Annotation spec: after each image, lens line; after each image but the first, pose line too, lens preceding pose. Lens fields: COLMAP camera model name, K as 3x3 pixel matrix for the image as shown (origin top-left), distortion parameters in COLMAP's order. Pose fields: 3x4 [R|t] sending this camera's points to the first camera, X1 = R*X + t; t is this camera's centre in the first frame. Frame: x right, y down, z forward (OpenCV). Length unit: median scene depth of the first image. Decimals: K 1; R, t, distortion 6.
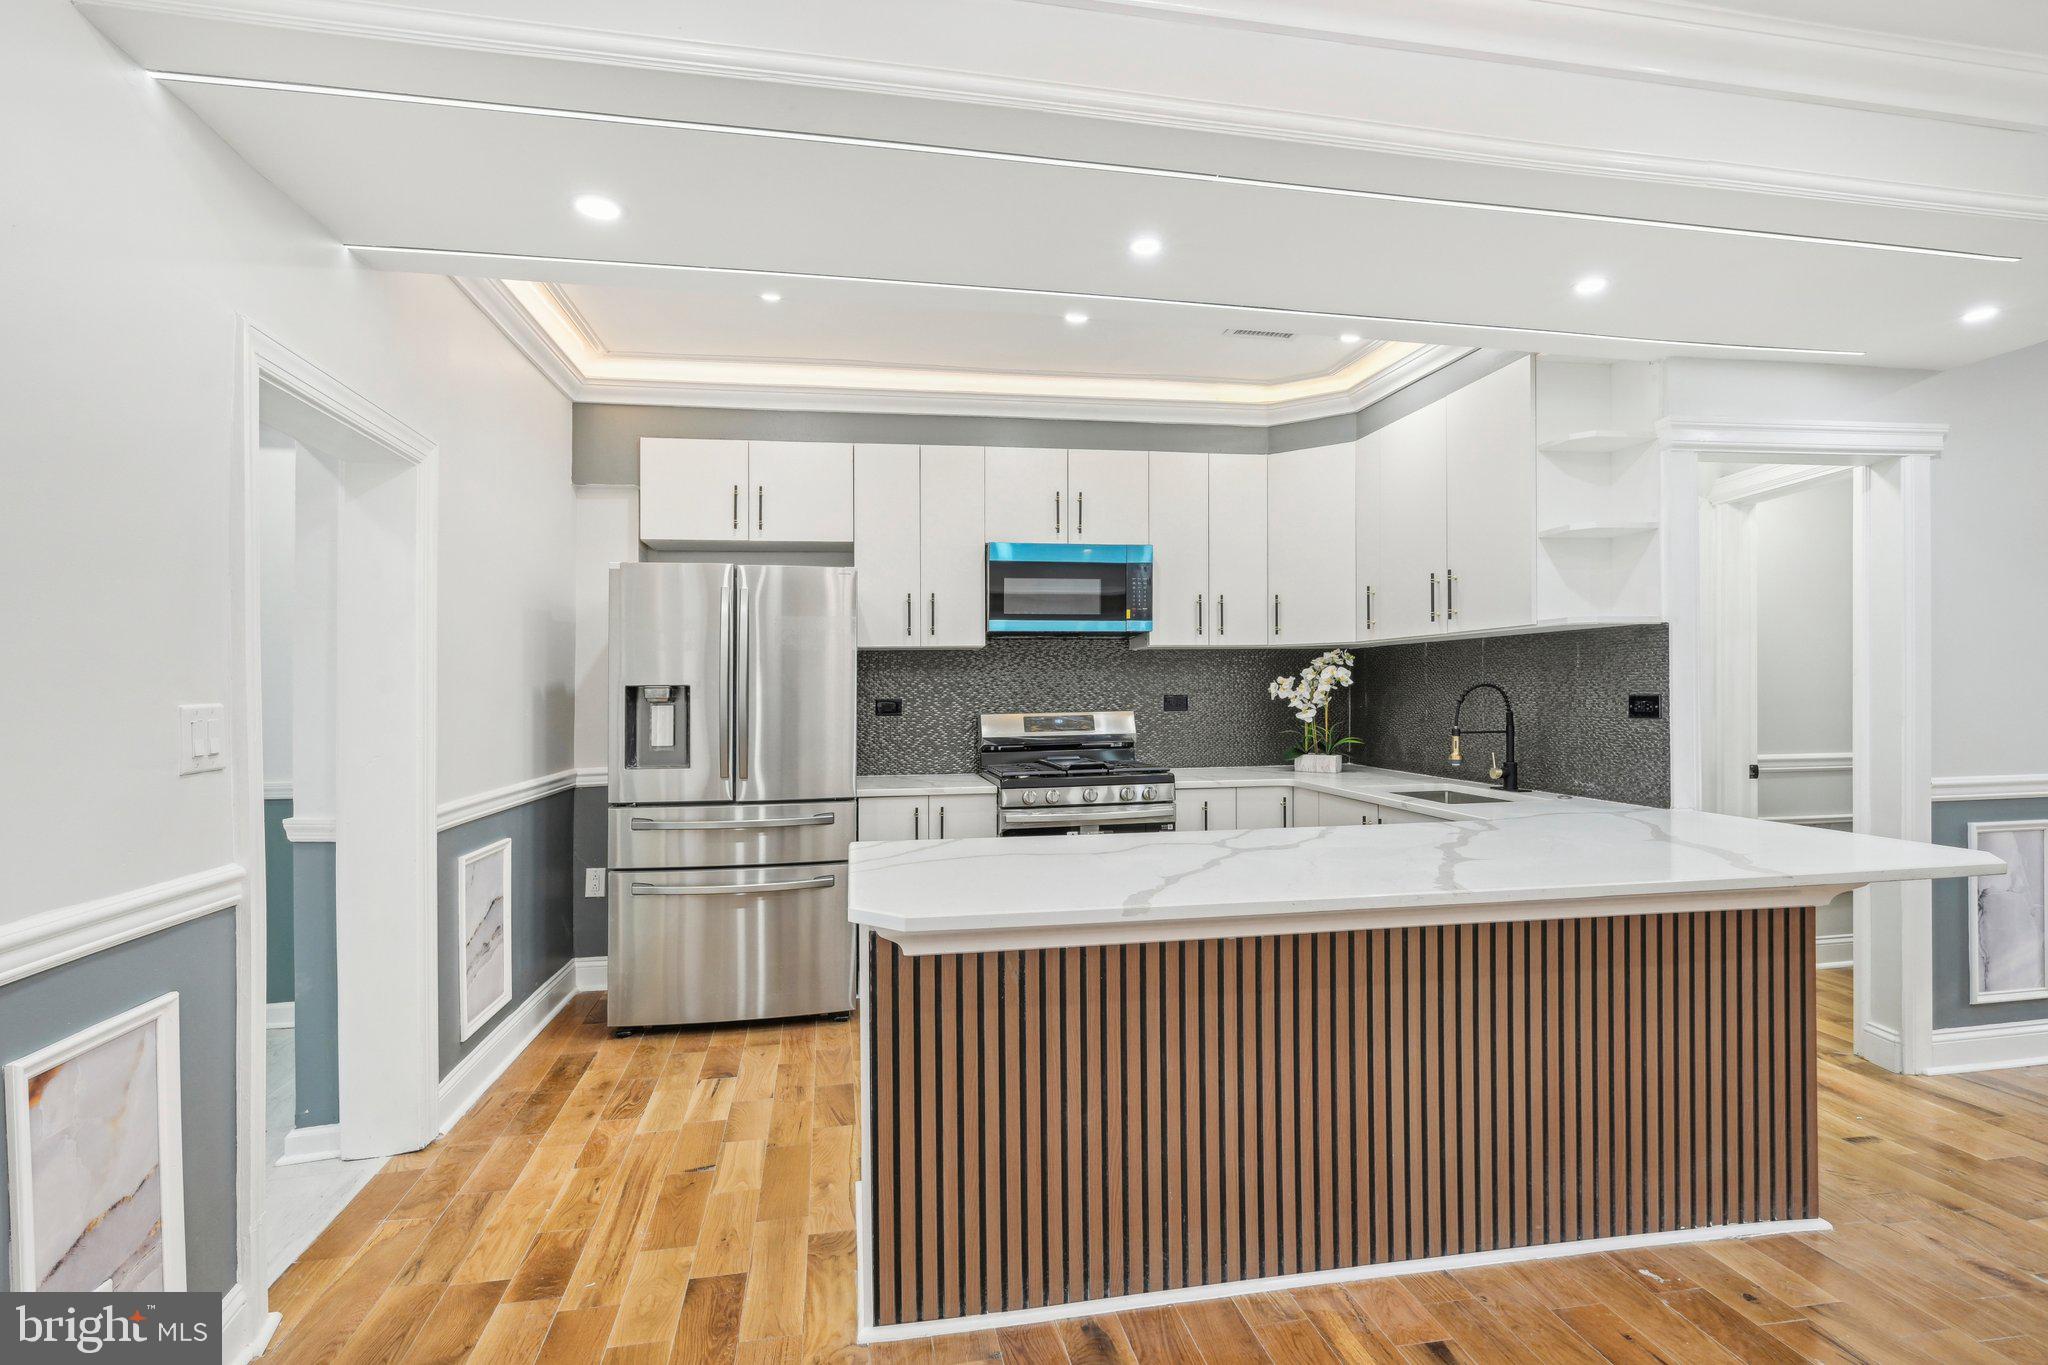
lens RADIAL K [[943.1, 0, 1018.9], [0, 943.1, 691.6], [0, 0, 1]] dist [0.003522, 0.000611]
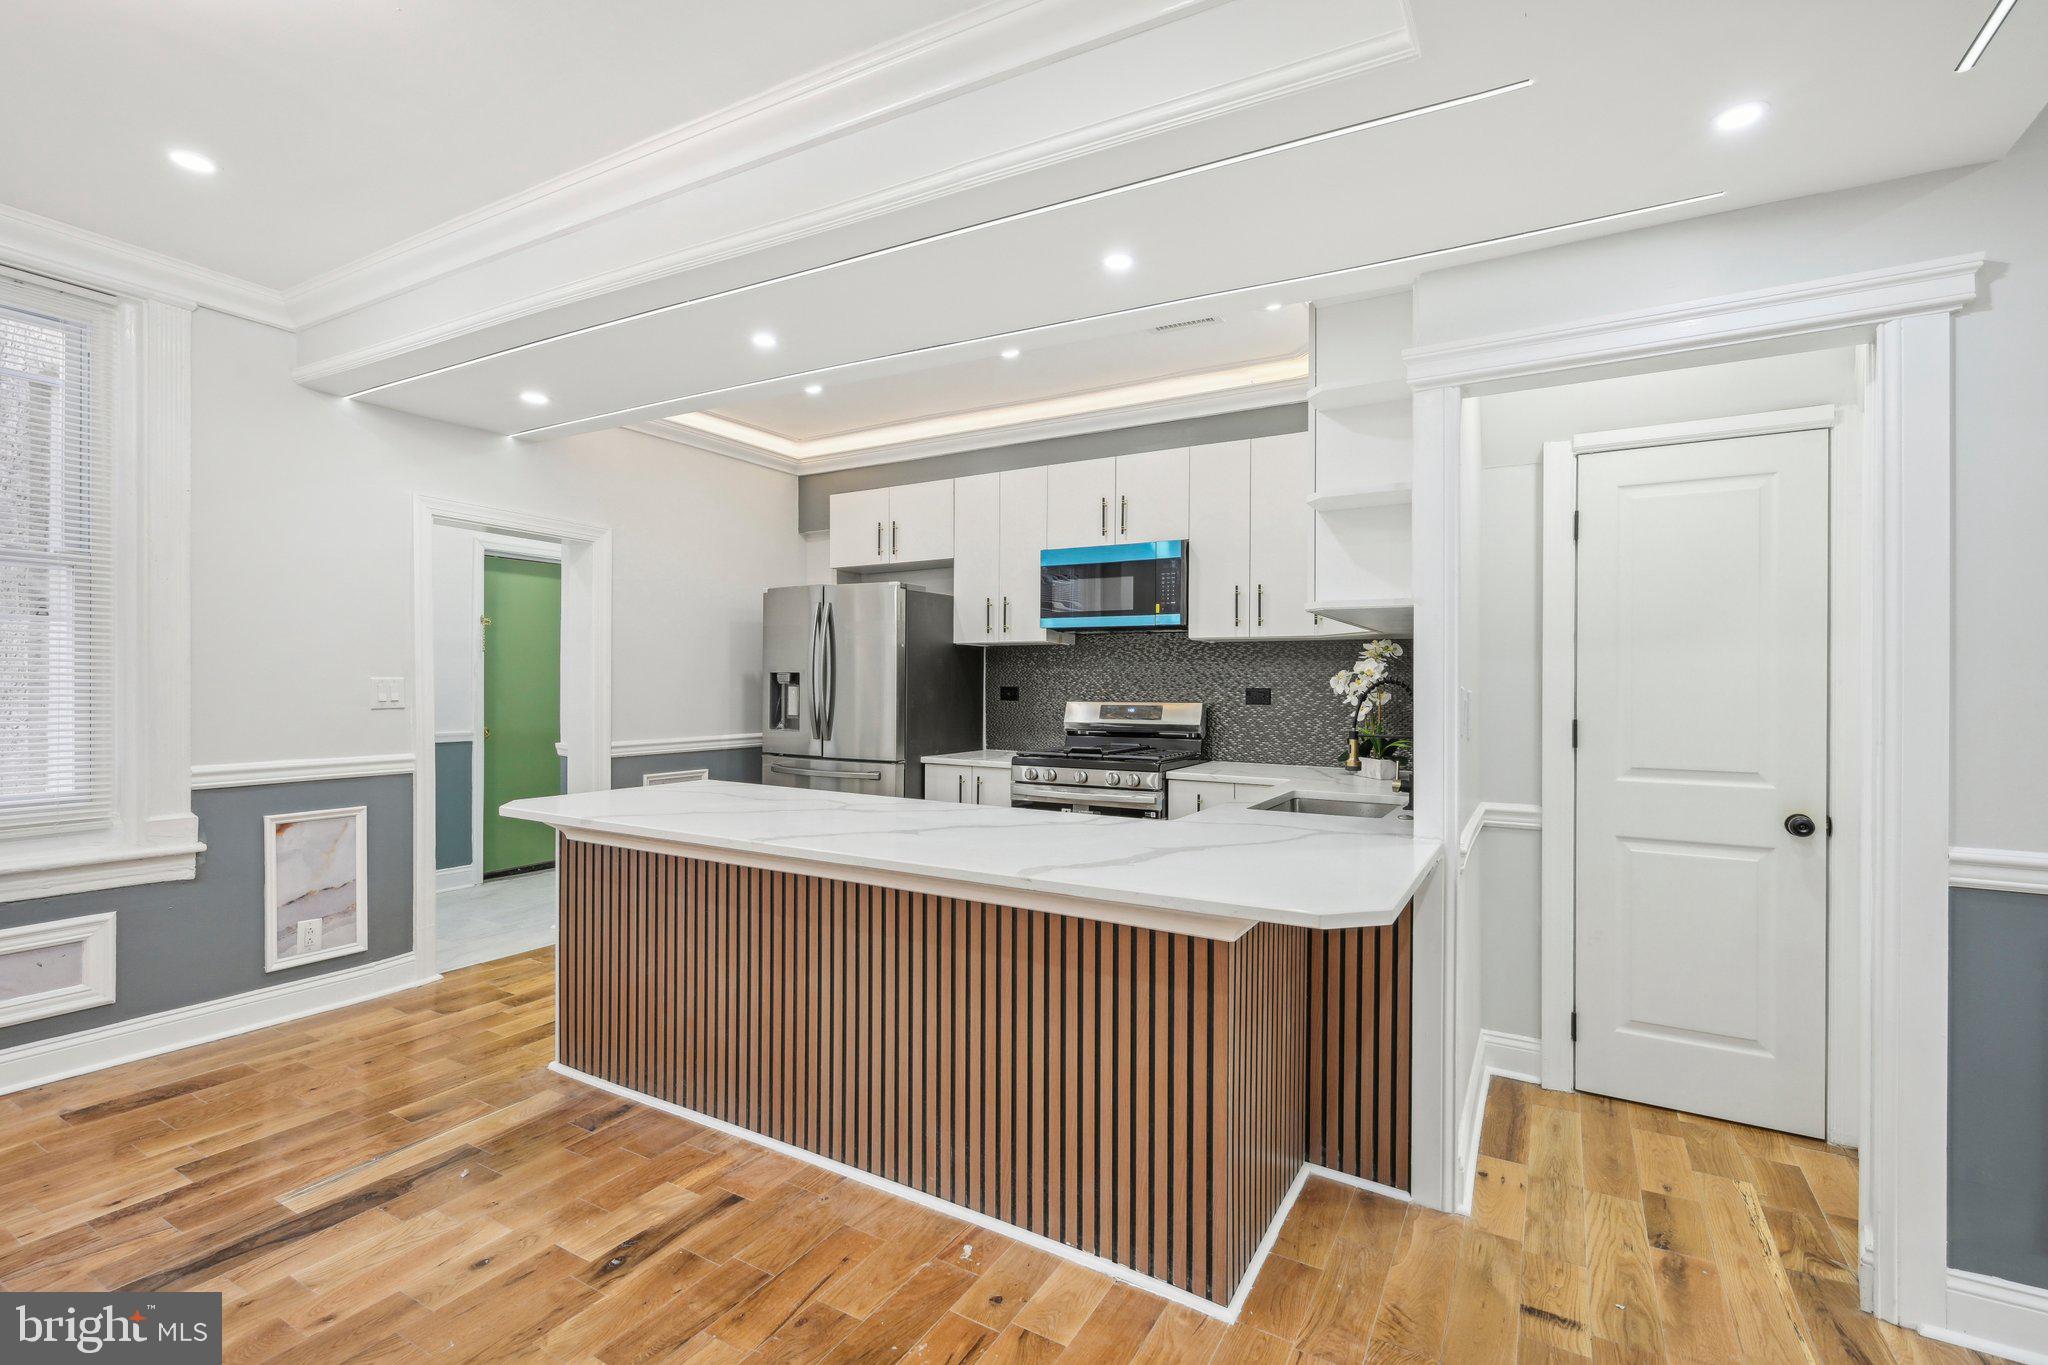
lens RADIAL K [[923.3, 0, 1023.6], [0, 923.3, 683.9], [0, 0, 1]] dist [-0.002480, 0.000006]
pose [[0.764088, 0.018138, -0.644856, 0.699619], [-0.015851, 0.999831, 0.009340, -0.006855], [0.644917, 0.003085, 0.764247, 0.138055]]
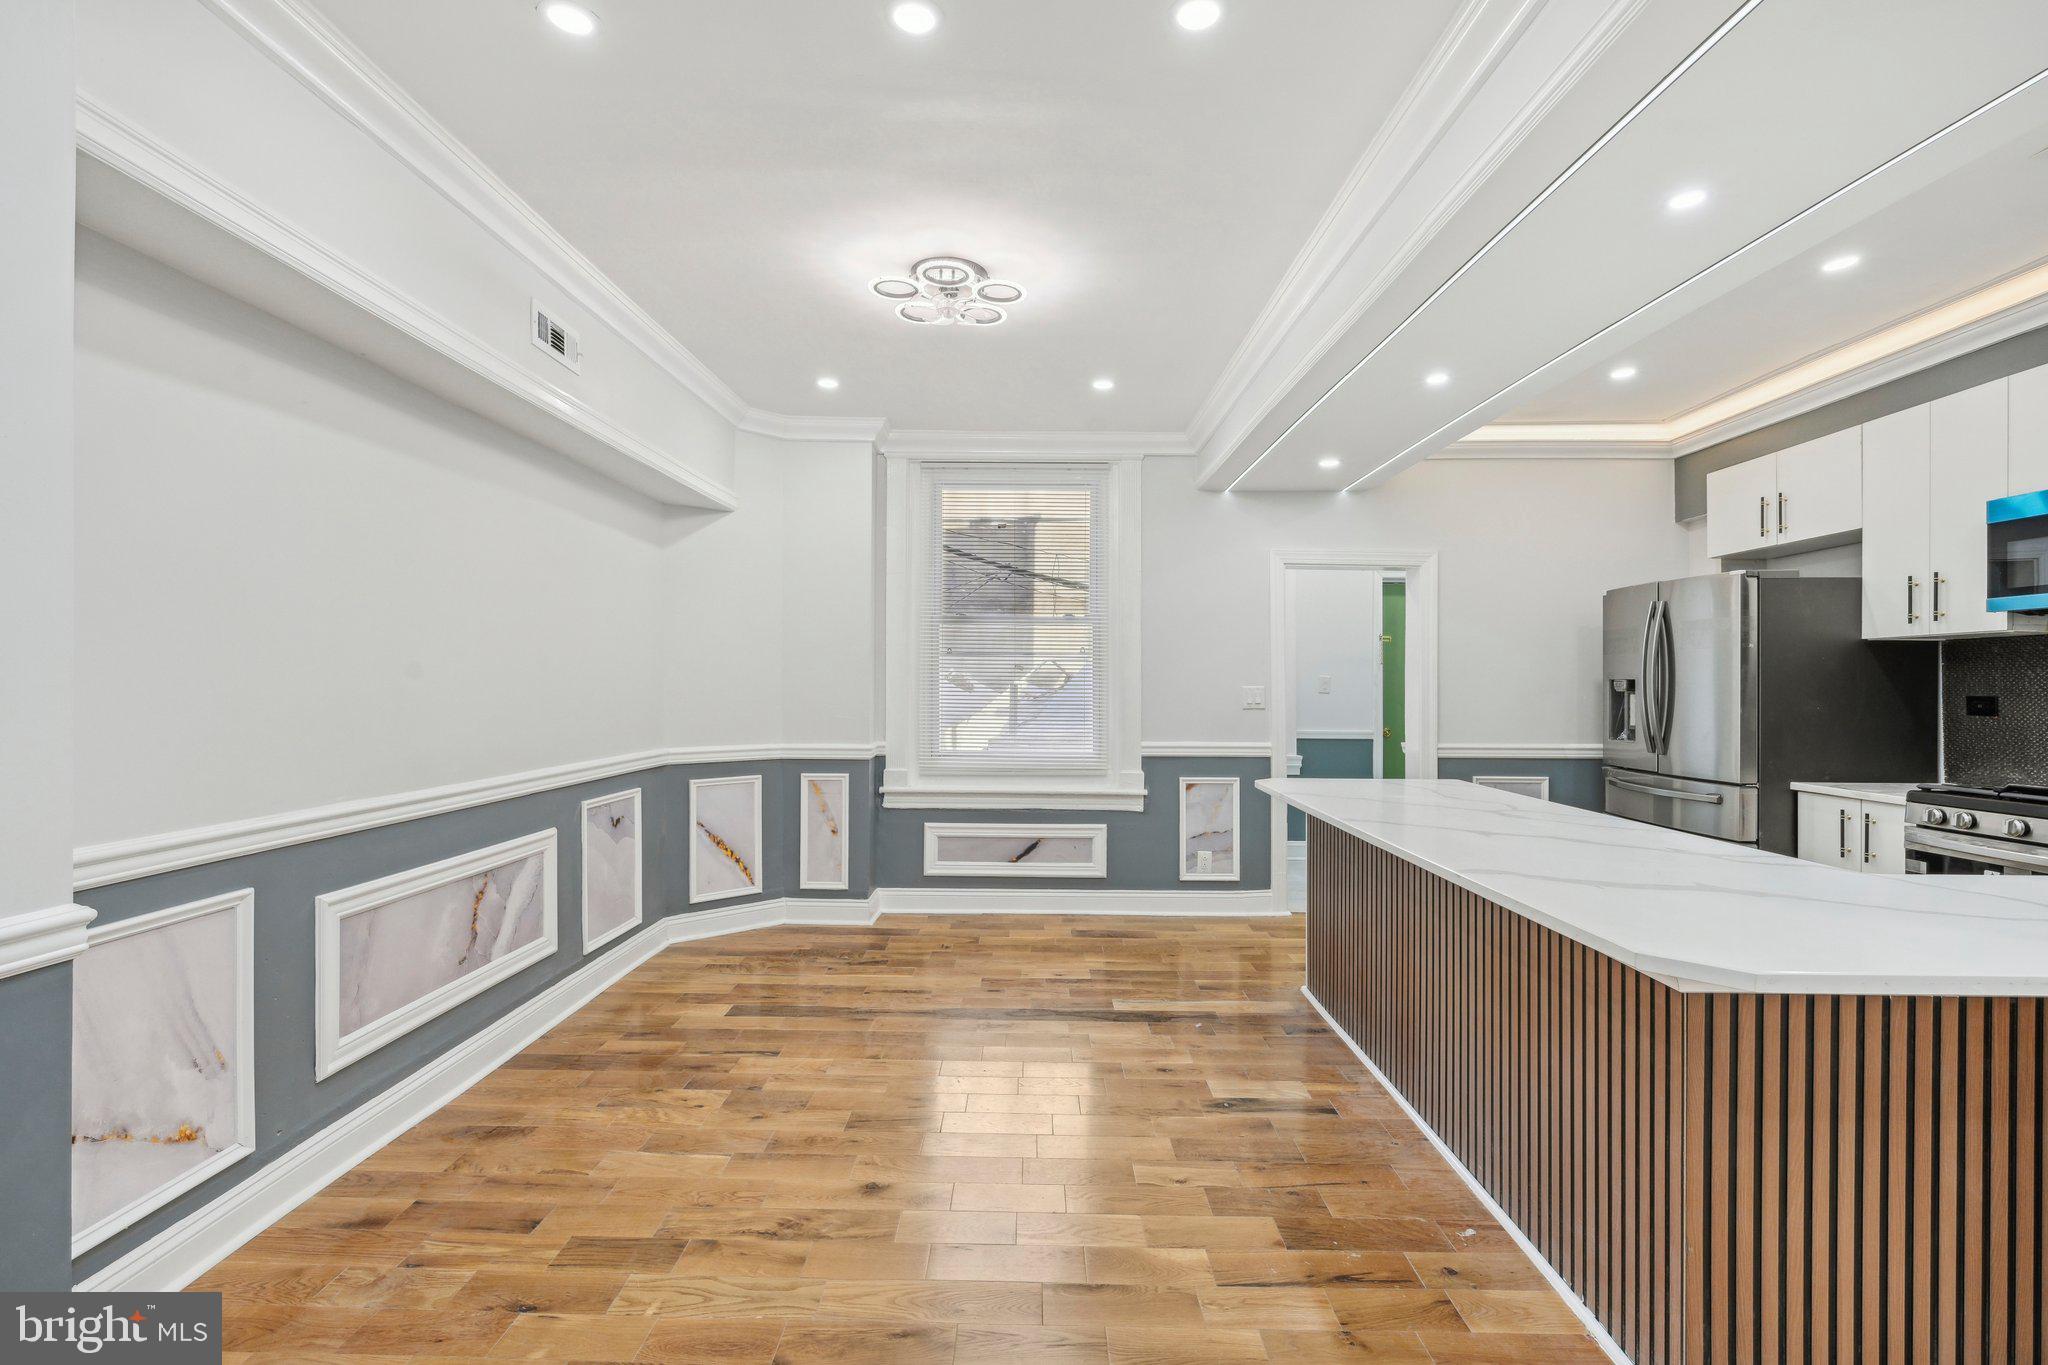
lens RADIAL K [[920.3, 0, 1021.5], [0, 920.3, 684.6], [0, 0, 1]] dist [-0.000432, 0.000322]
pose [[-0.193513, 0.009313, -0.981054, 0.924622], [-0.002169, 0.999948, 0.009920, -0.008782], [0.981095, 0.004048, -0.193482, 0.362315]]
